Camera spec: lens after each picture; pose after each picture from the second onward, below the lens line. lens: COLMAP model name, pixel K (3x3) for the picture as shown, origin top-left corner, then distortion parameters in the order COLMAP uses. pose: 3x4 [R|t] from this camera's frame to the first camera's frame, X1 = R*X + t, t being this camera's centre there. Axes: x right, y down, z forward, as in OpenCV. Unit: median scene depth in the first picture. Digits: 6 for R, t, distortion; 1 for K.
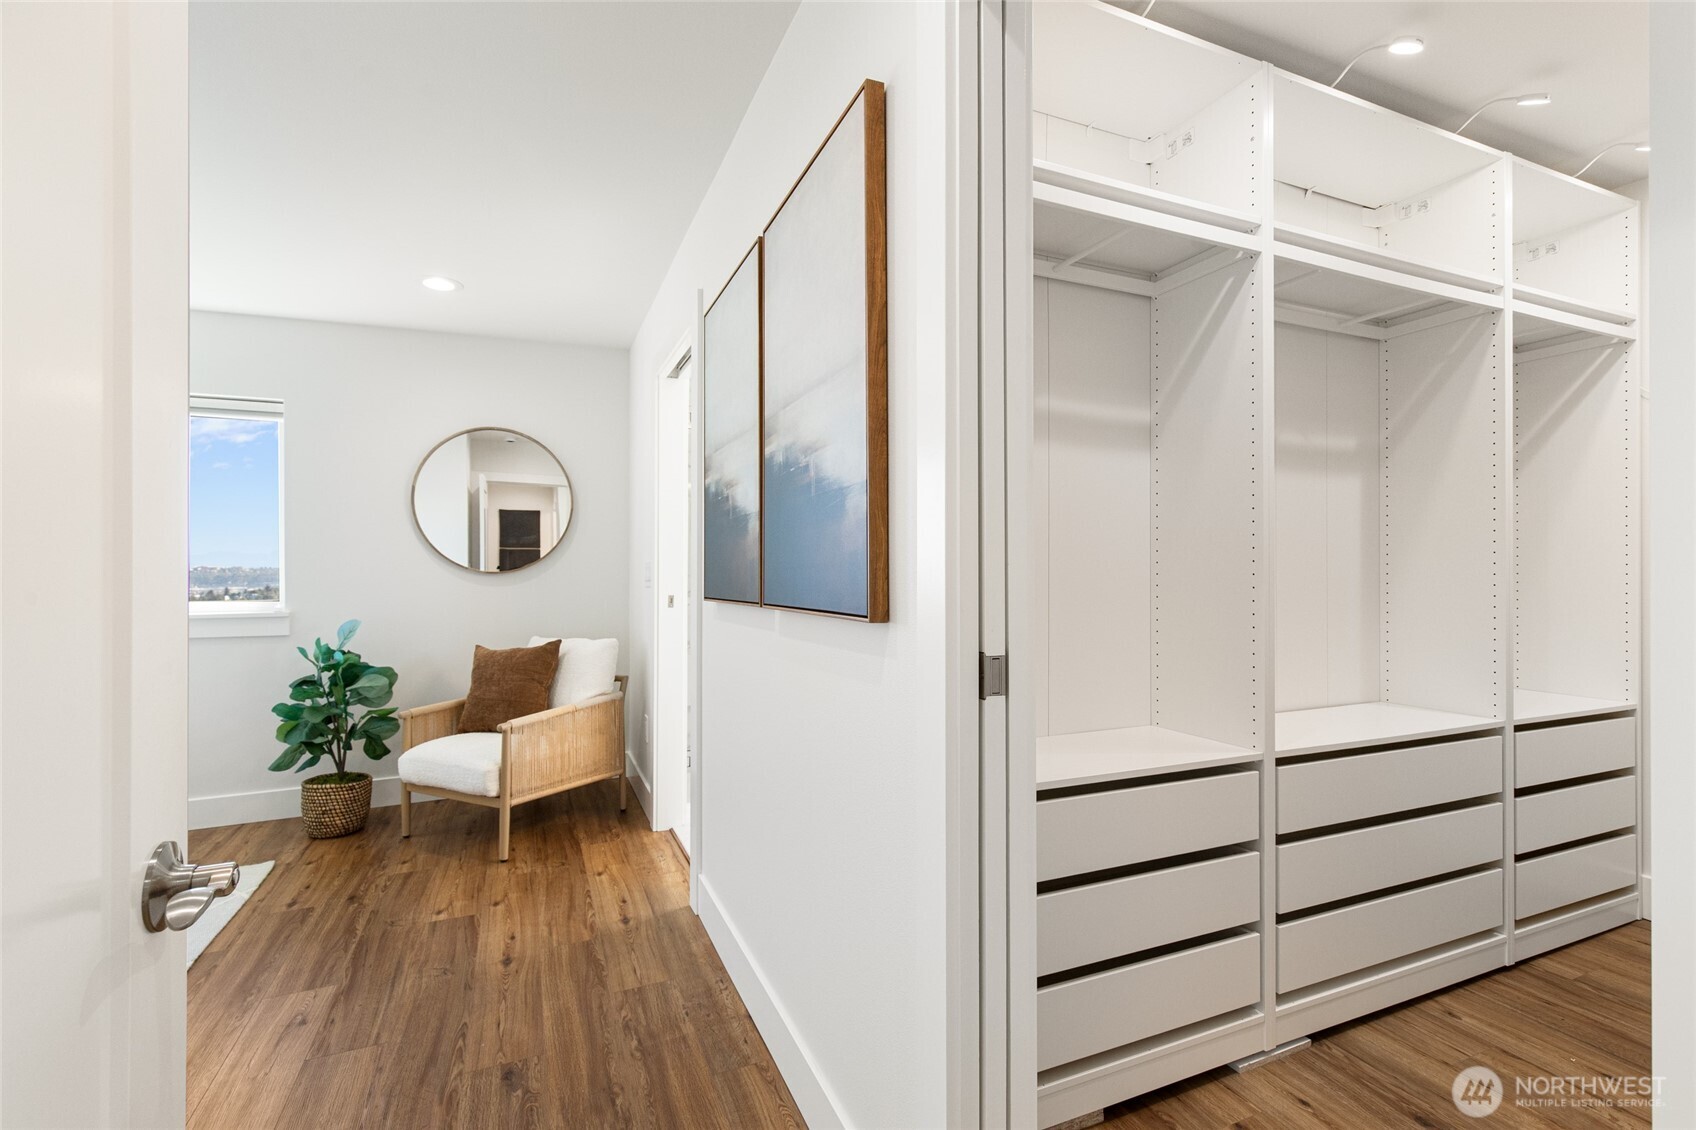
lens RADIAL K [[771.6, 0, 852.2], [0, 771.6, 562.9], [0, 0, 1]] dist [0.005044, 0.000681]
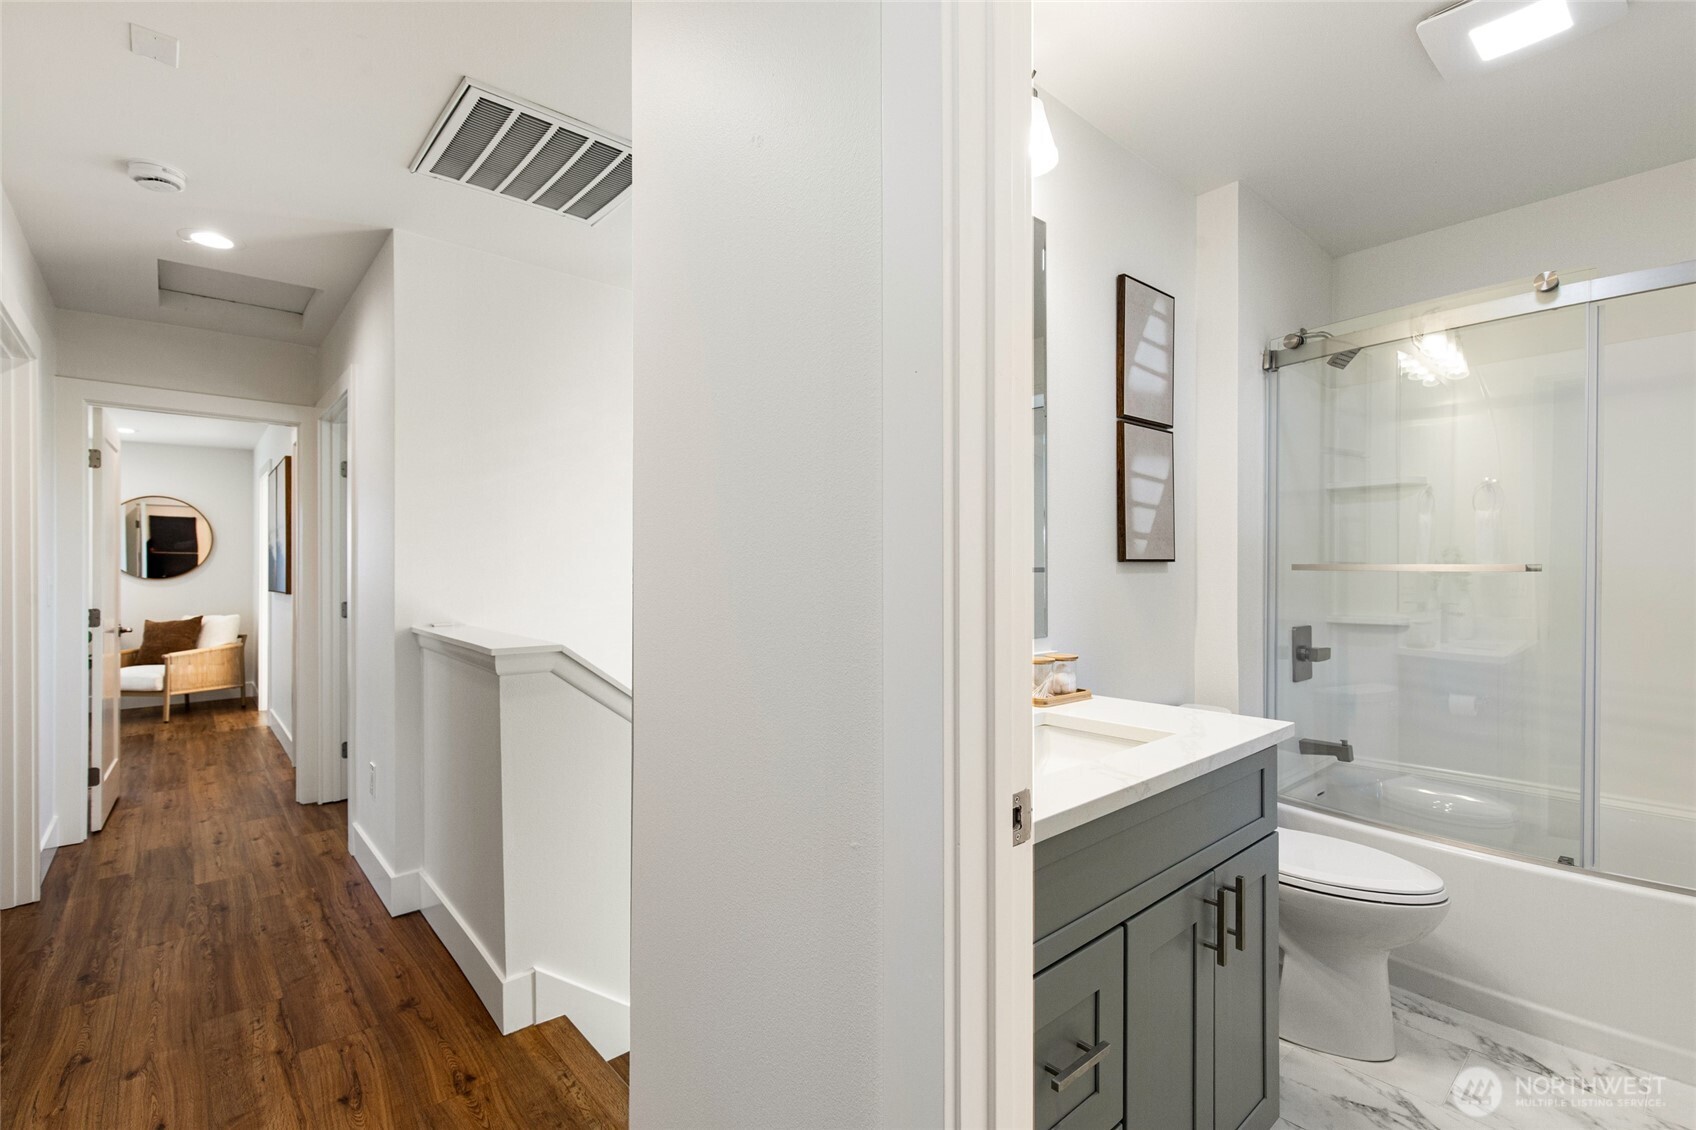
lens RADIAL K [[771.6, 0, 836.7], [0, 771.6, 575.4], [0, 0, 1]] dist [0.005044, 0.000681]
pose [[0.953840, 0.001598, 0.300312, 0.550362], [-0.002821, 0.999989, 0.003640, -0.007175], [-0.300303, -0.004319, 0.953834, -1.311272]]
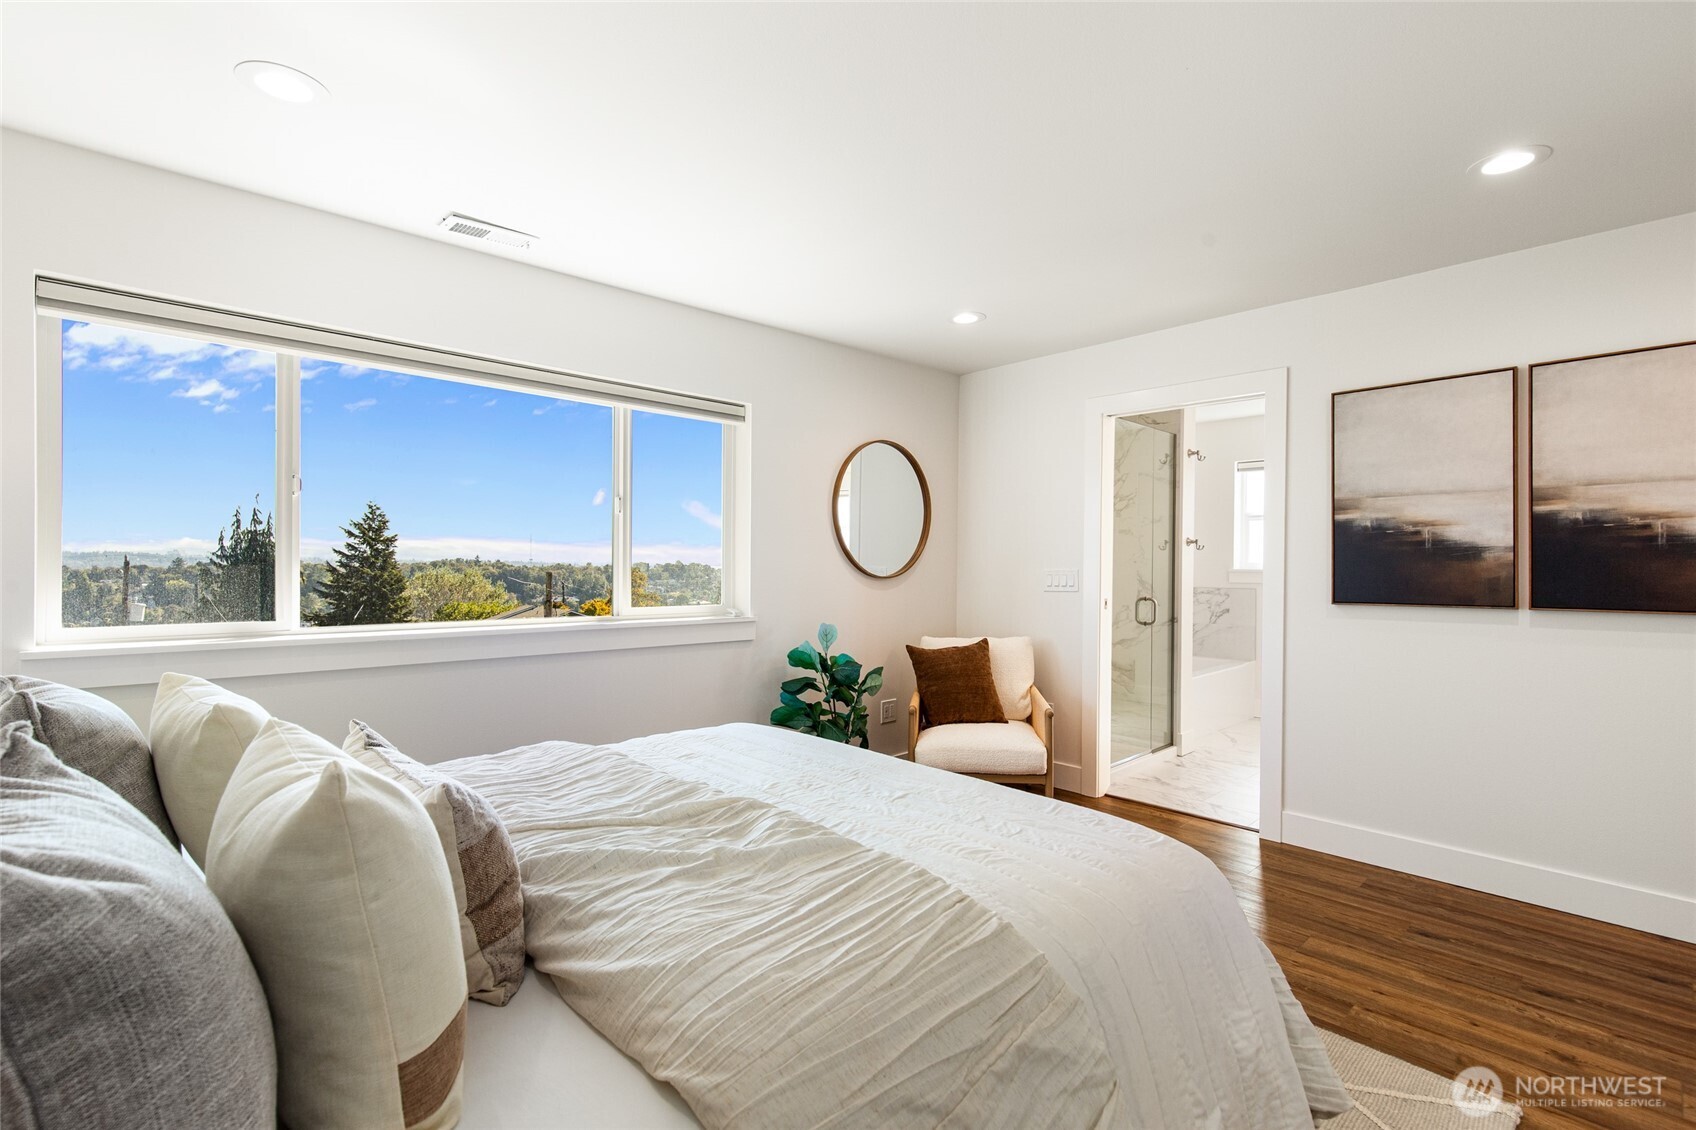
lens RADIAL K [[771.6, 0, 855.5], [0, 771.6, 572.9], [0, 0, 1]] dist [0.005044, 0.000681]
pose [[0.938029, 0.010290, 0.346404, -1.040716], [-0.015683, 0.999795, 0.012769, -0.010229], [-0.346202, -0.017410, 0.937998, 0.009059]]
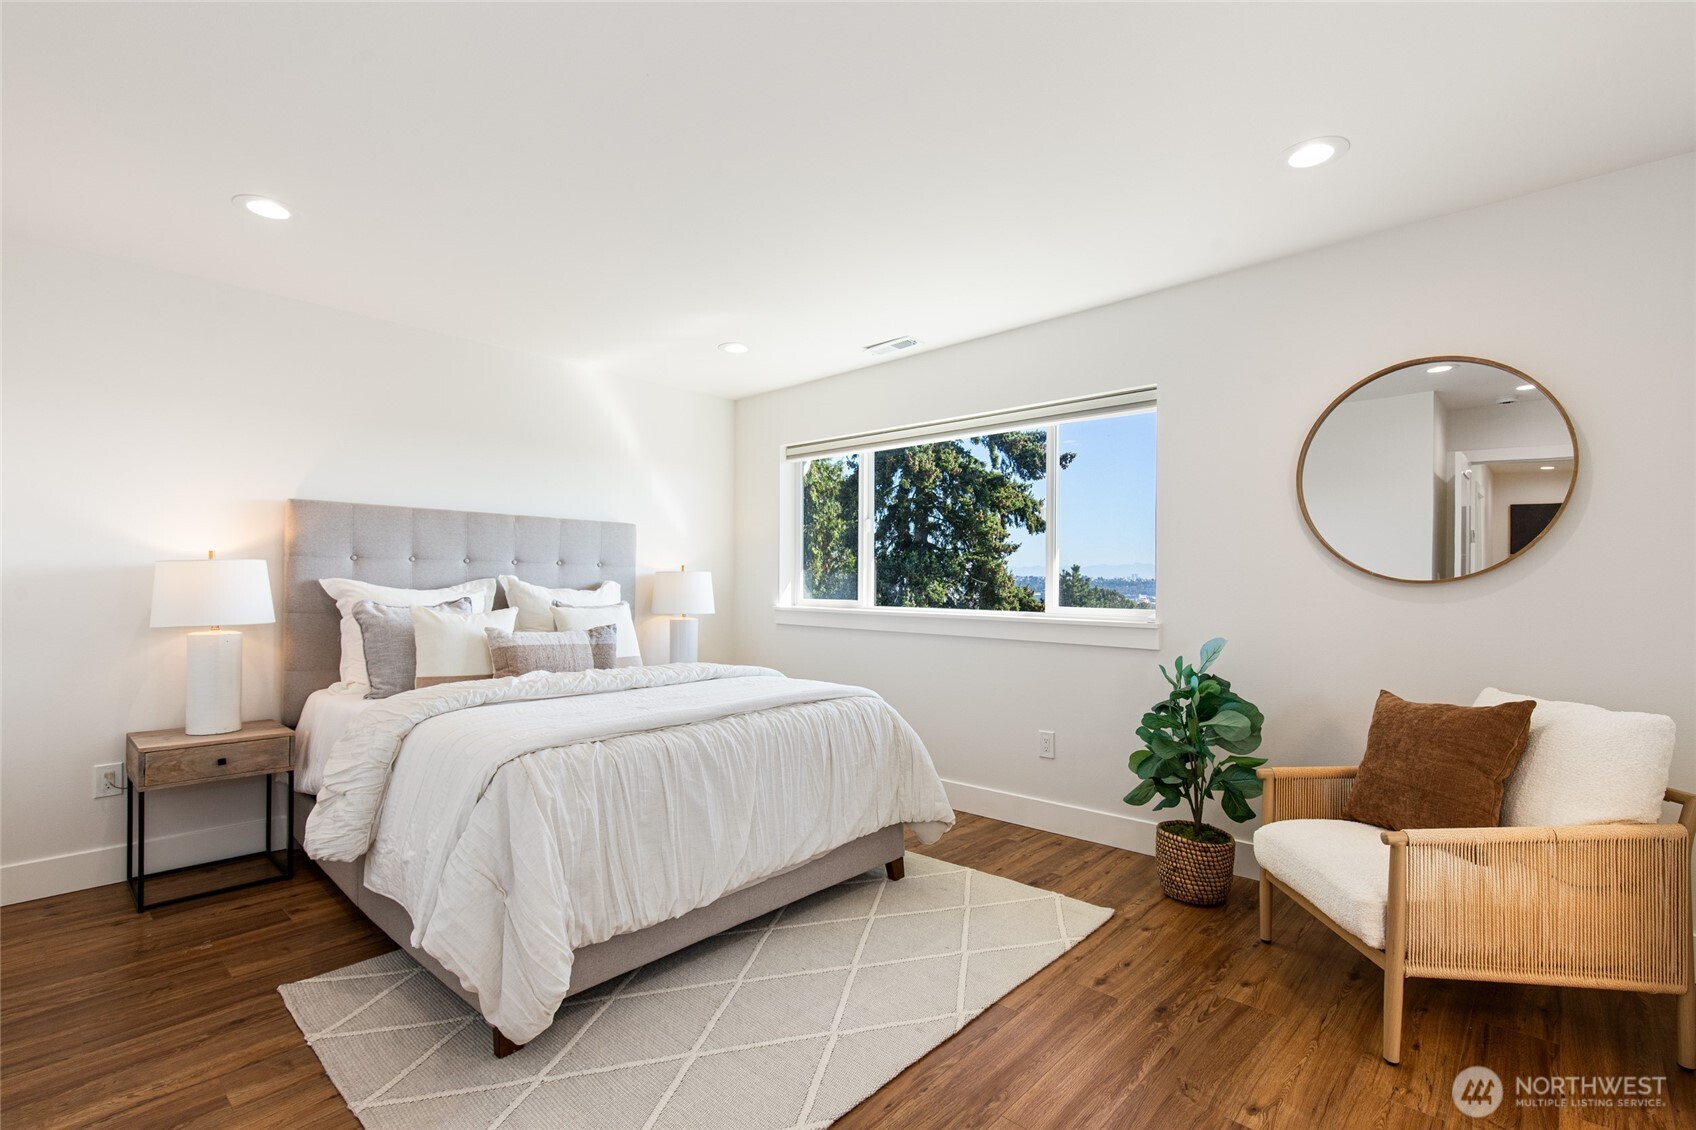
lens RADIAL K [[771.6, 0, 860.2], [0, 771.6, 581.5], [0, 0, 1]] dist [0.005044, 0.000681]
pose [[0.409503, 0.008705, -0.912267, -0.069764], [-0.003913, 0.999962, 0.007785, 0.010590], [0.912300, 0.000382, 0.409522, 0.349361]]
